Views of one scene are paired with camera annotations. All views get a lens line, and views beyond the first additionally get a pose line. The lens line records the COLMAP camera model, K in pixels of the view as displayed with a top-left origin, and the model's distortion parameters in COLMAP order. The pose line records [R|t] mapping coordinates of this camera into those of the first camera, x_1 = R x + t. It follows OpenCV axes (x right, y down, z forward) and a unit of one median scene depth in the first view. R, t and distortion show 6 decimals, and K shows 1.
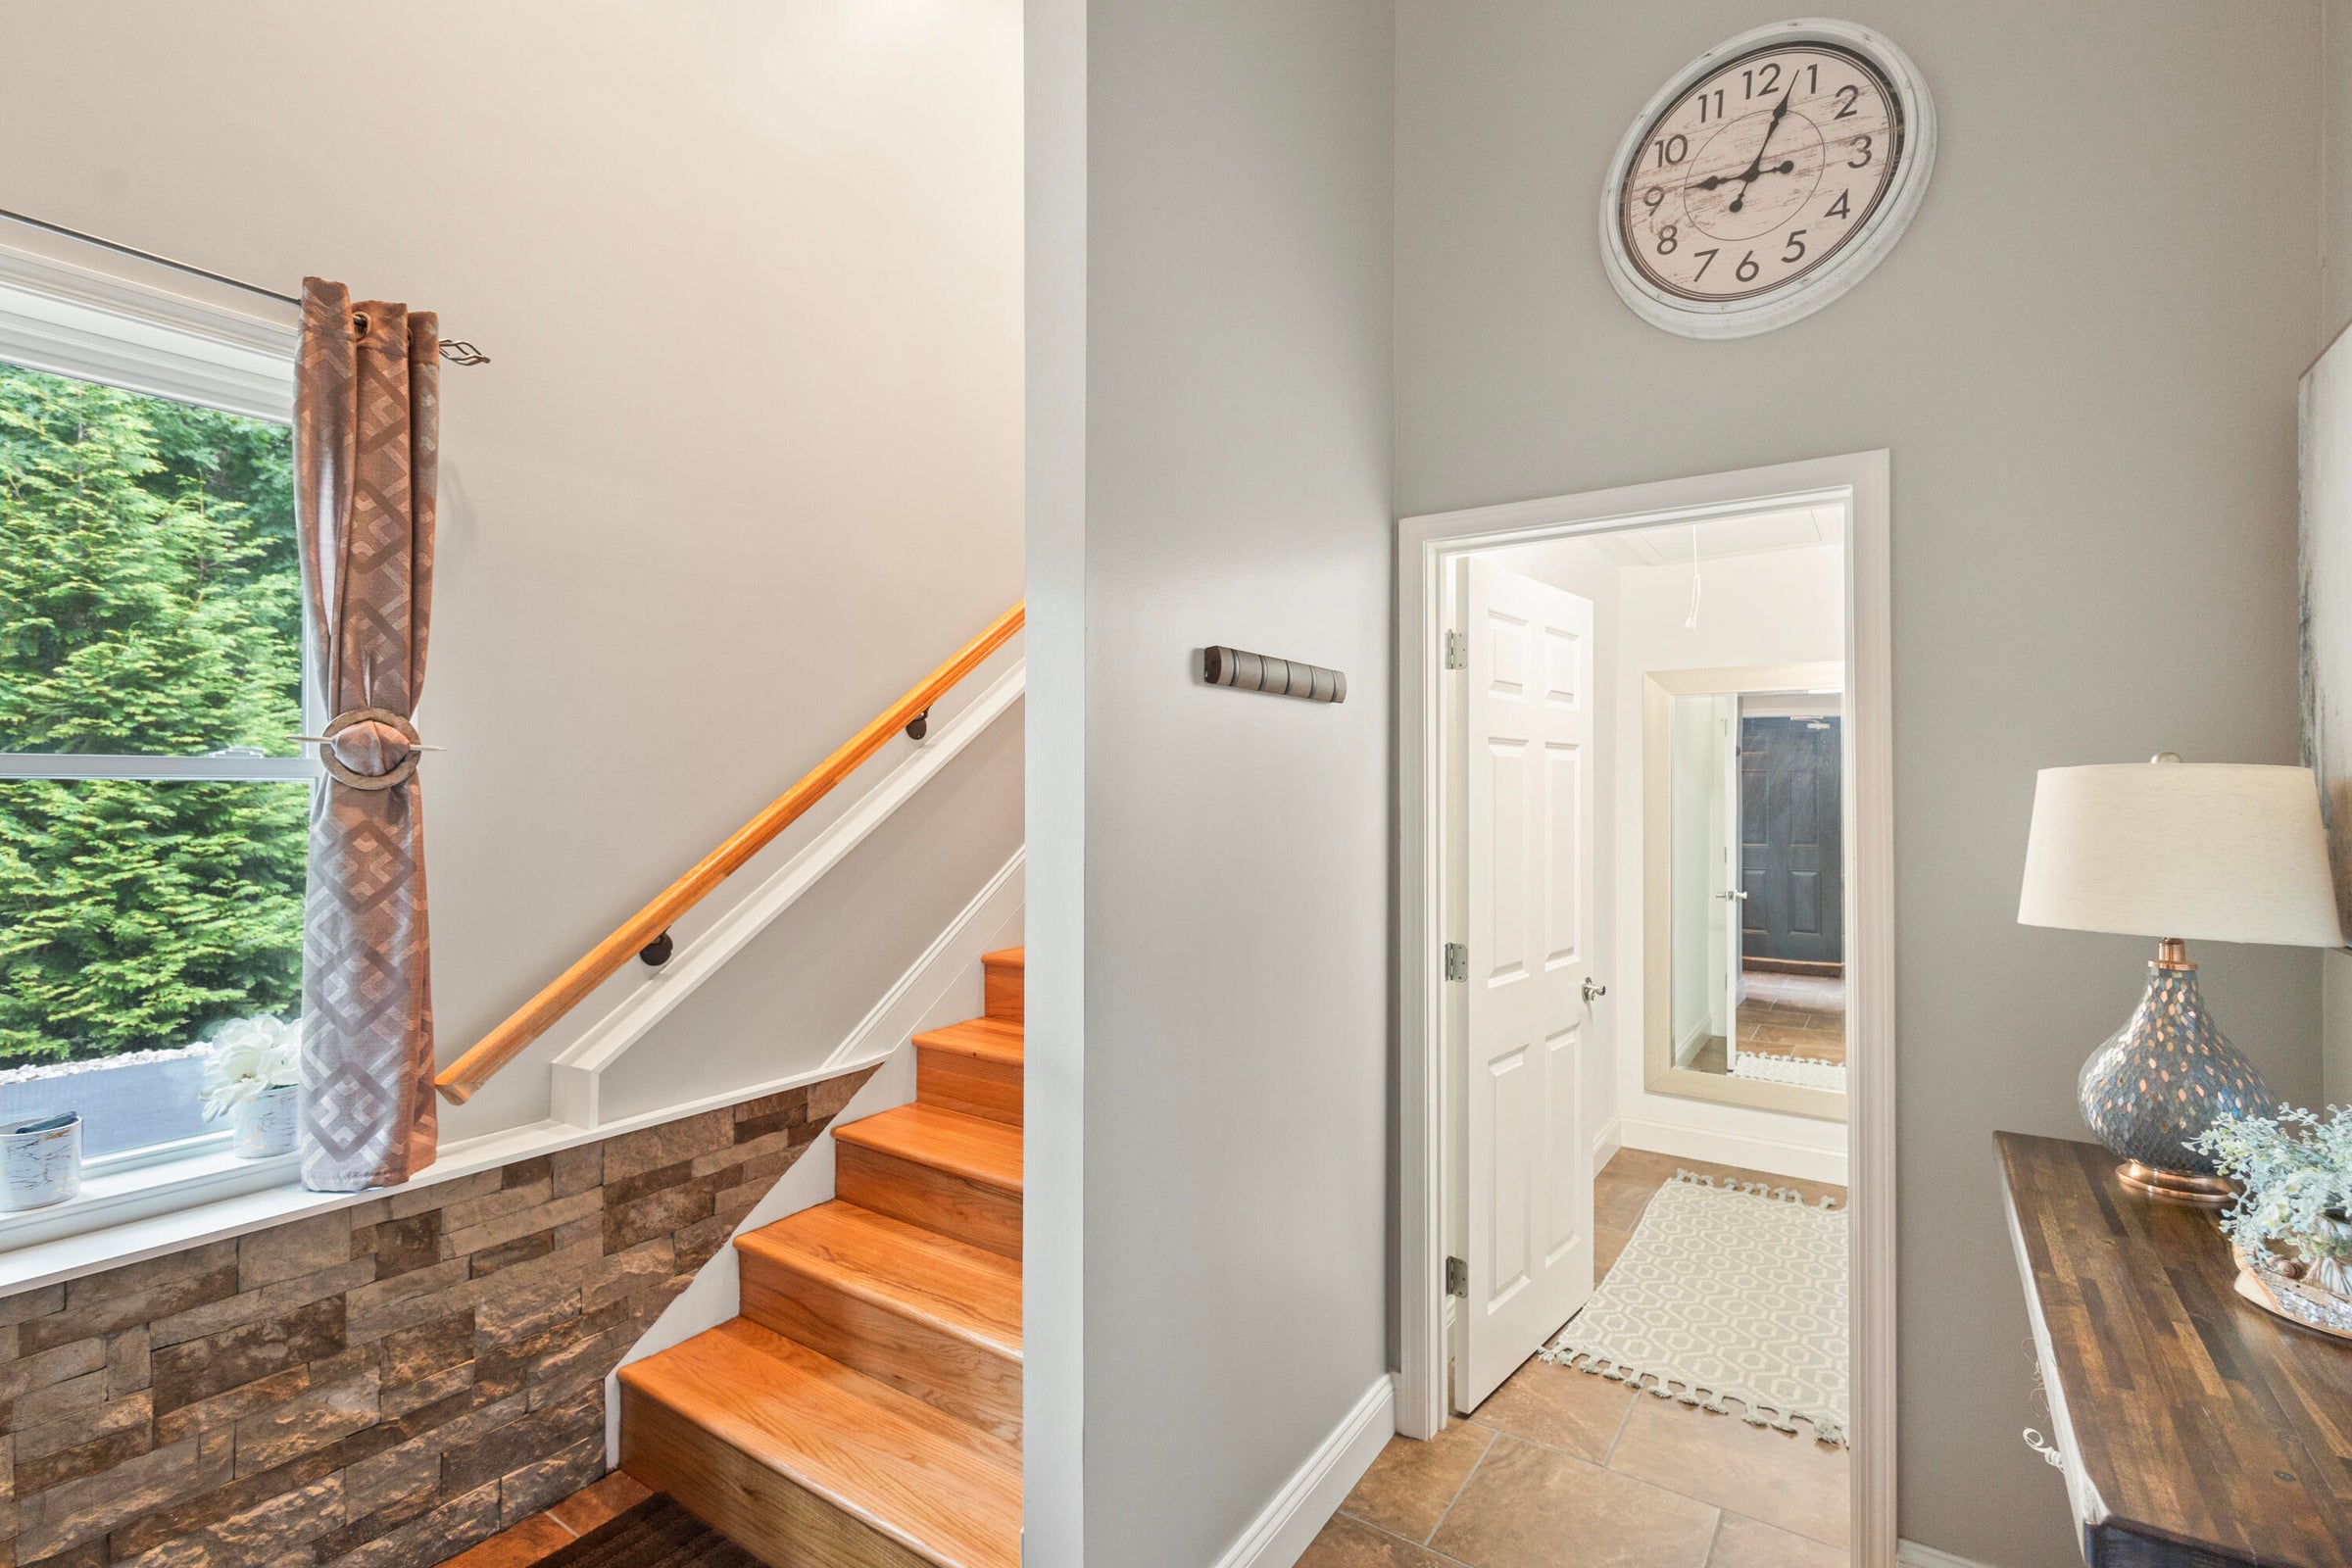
lens RADIAL K [[1083.6, 0, 1177.9], [0, 1083.6, 776.4], [0, 0, 1]] dist [0.005153, -0.000087]
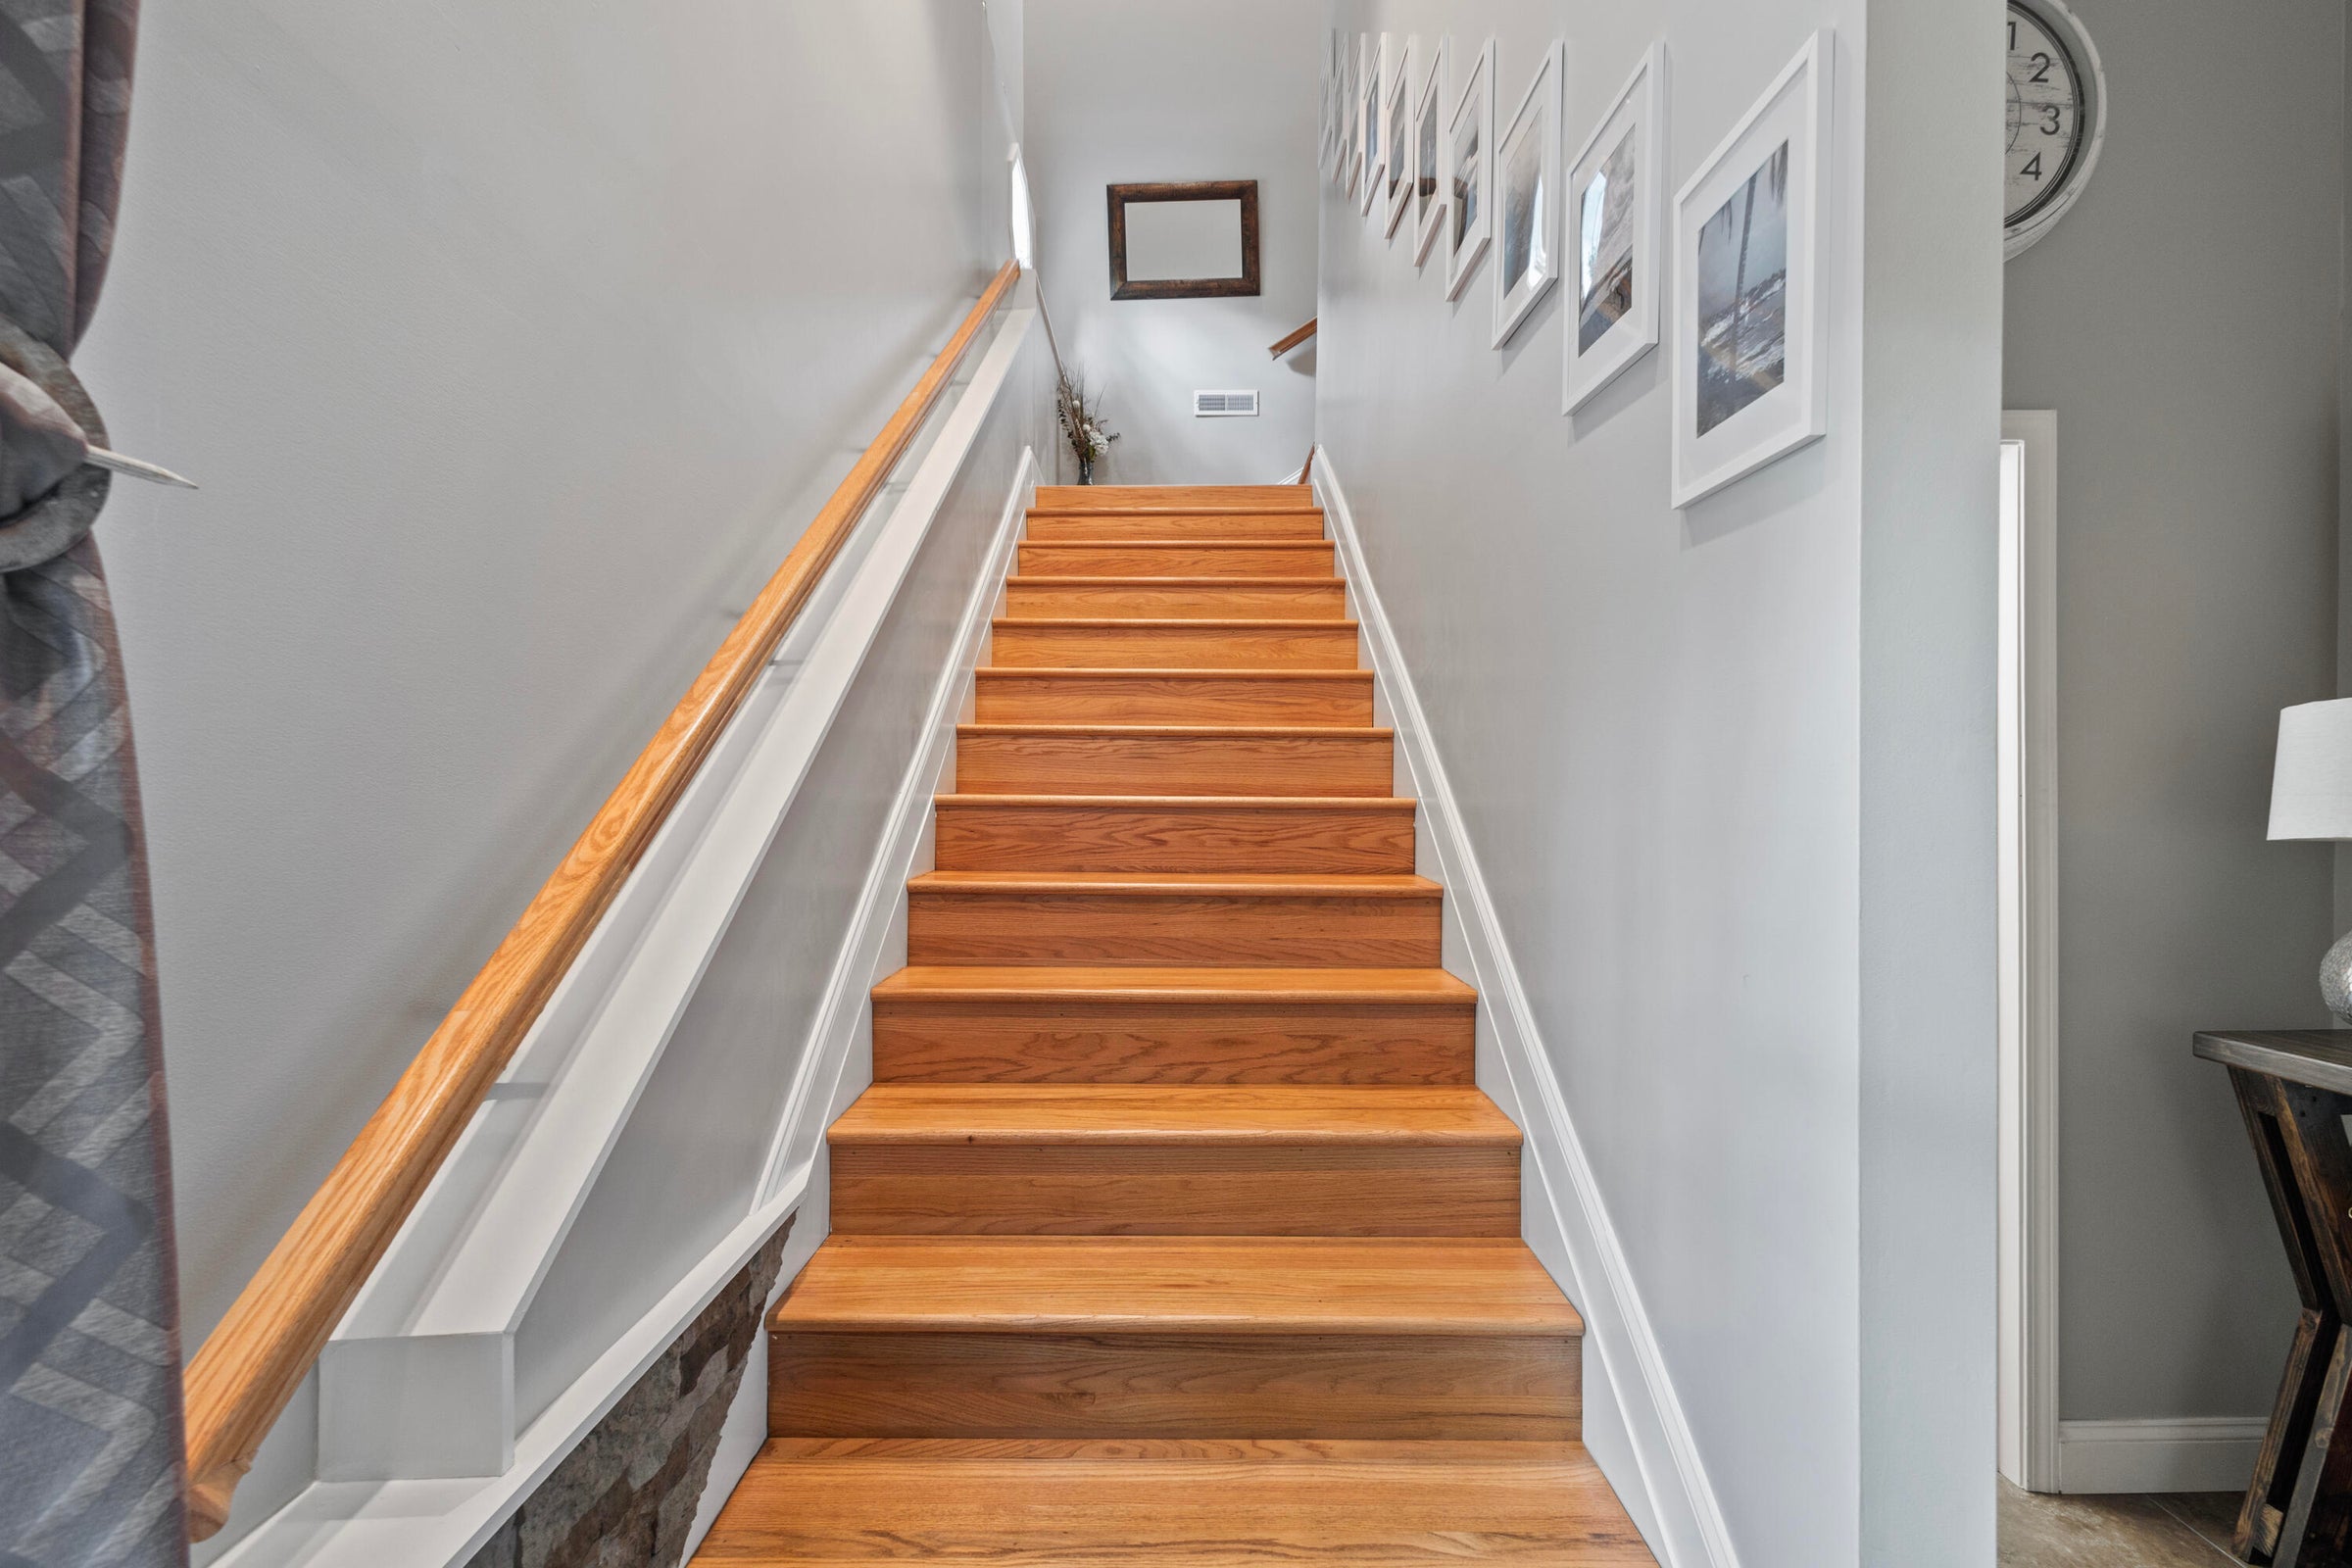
lens RADIAL K [[1083.6, 0, 1174.6], [0, 1083.6, 796.6], [0, 0, 1]] dist [0.005153, -0.000087]
pose [[0.824730, -0.002744, 0.565521, -0.635376], [-0.003107, 0.999951, 0.009384, 0.068223], [-0.565519, -0.009496, 0.824681, 0.576537]]
